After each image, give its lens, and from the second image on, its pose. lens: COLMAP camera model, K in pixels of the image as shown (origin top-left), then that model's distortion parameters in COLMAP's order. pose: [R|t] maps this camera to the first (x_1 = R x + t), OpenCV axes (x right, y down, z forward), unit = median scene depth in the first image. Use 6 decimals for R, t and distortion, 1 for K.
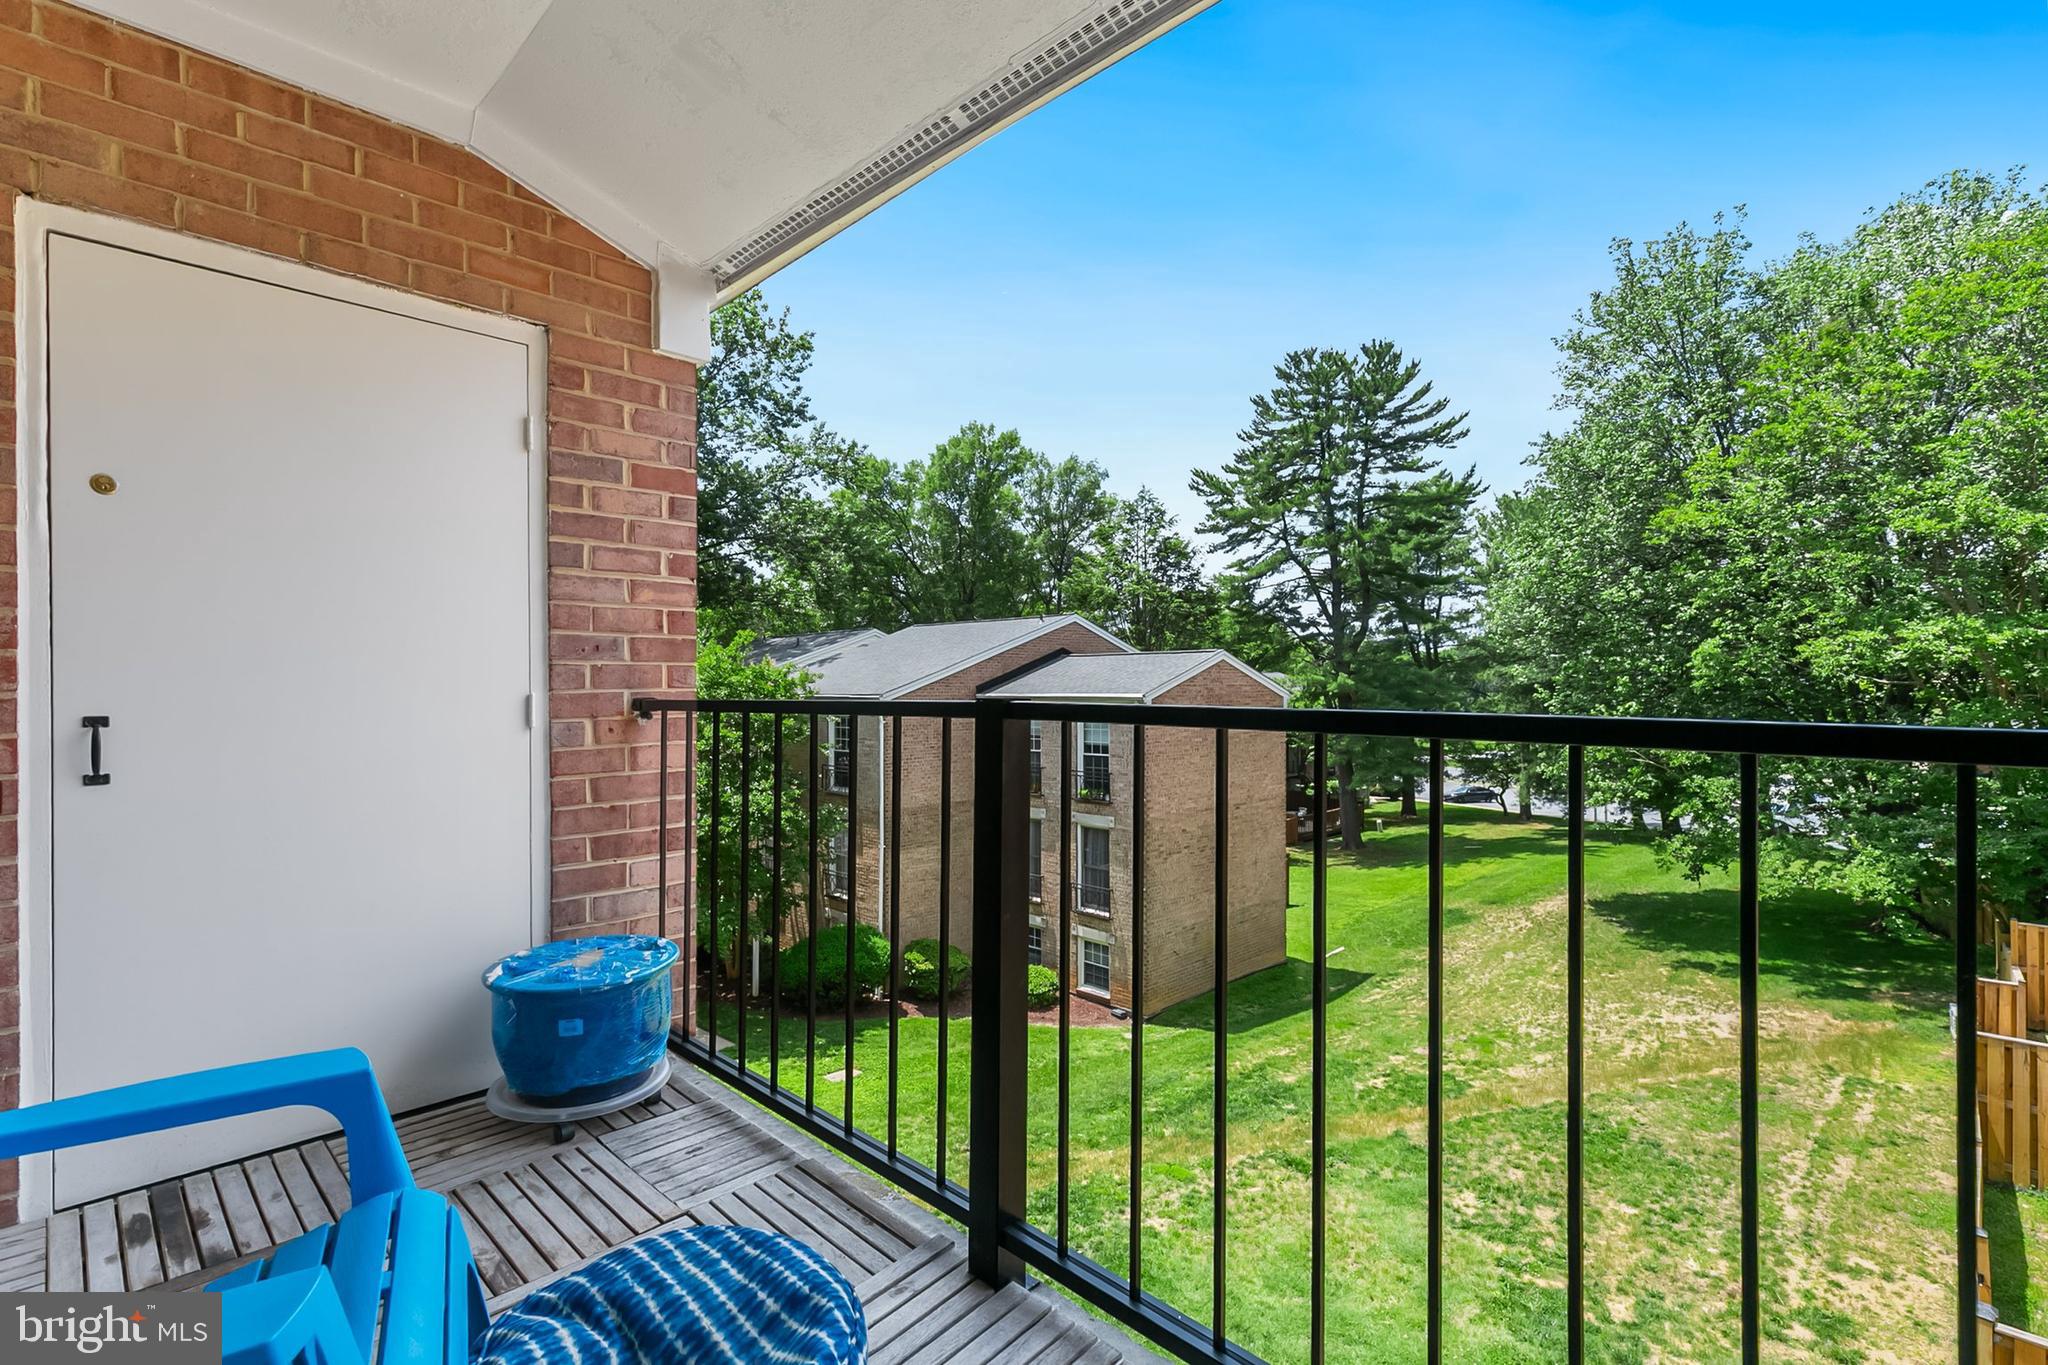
lens RADIAL K [[935.3, 0, 1010.8], [0, 935.3, 681.5], [0, 0, 1]] dist [0.011140, -0.002168]
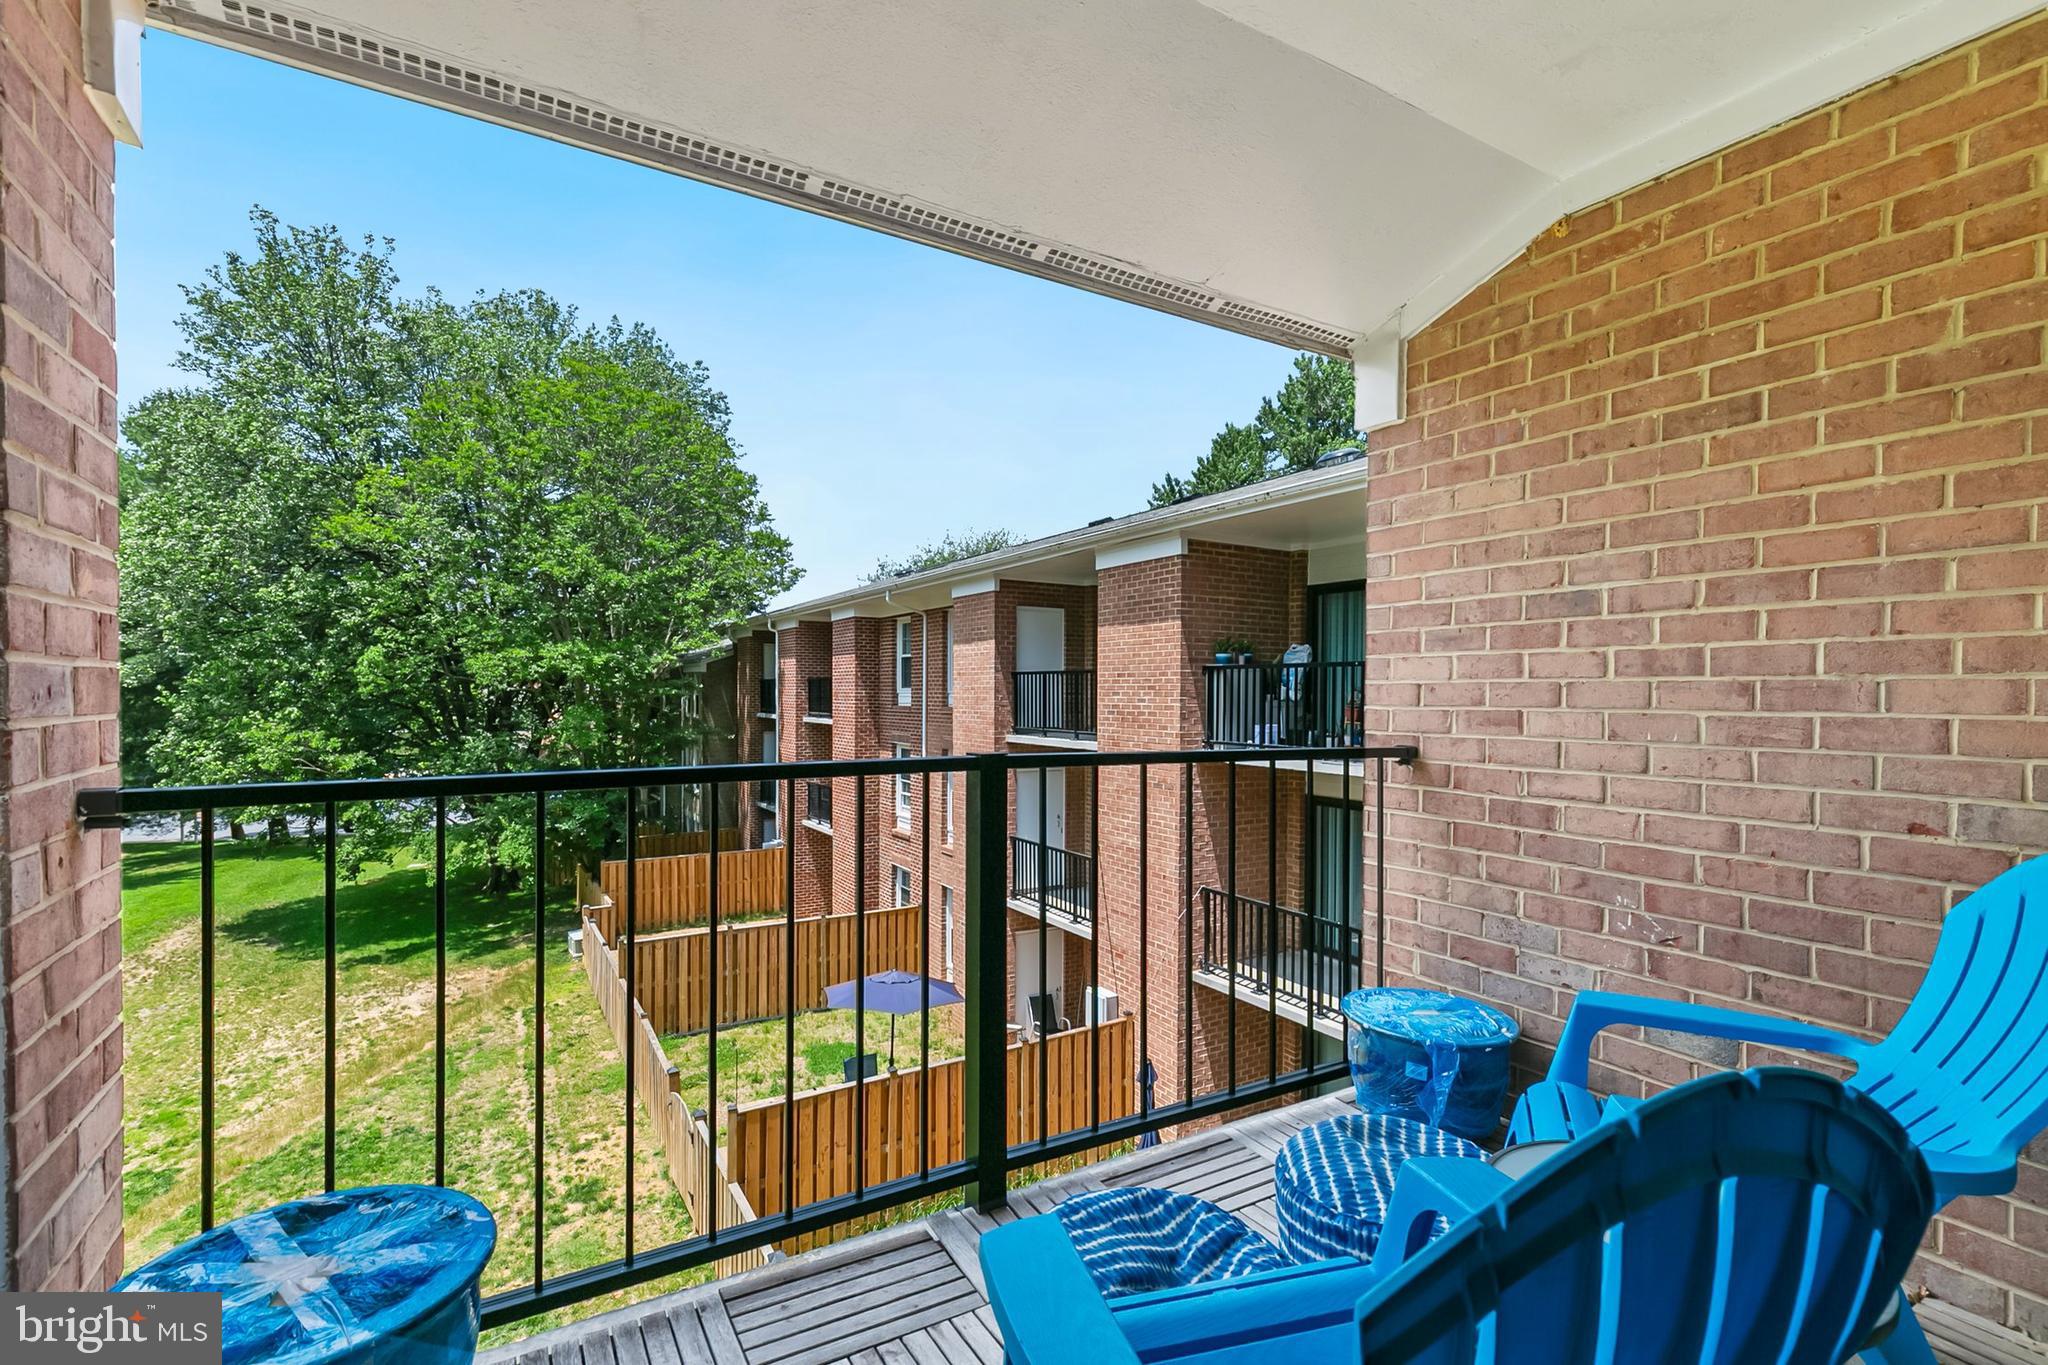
lens RADIAL K [[935.3, 0, 1017.0], [0, 935.3, 708.1], [0, 0, 1]] dist [0.011140, -0.002168]
pose [[0.249354, -0.014086, 0.968310, -0.094264], [-0.014234, 0.999733, 0.018209, -0.006499], [-0.968308, -0.018324, 0.249087, 0.048295]]
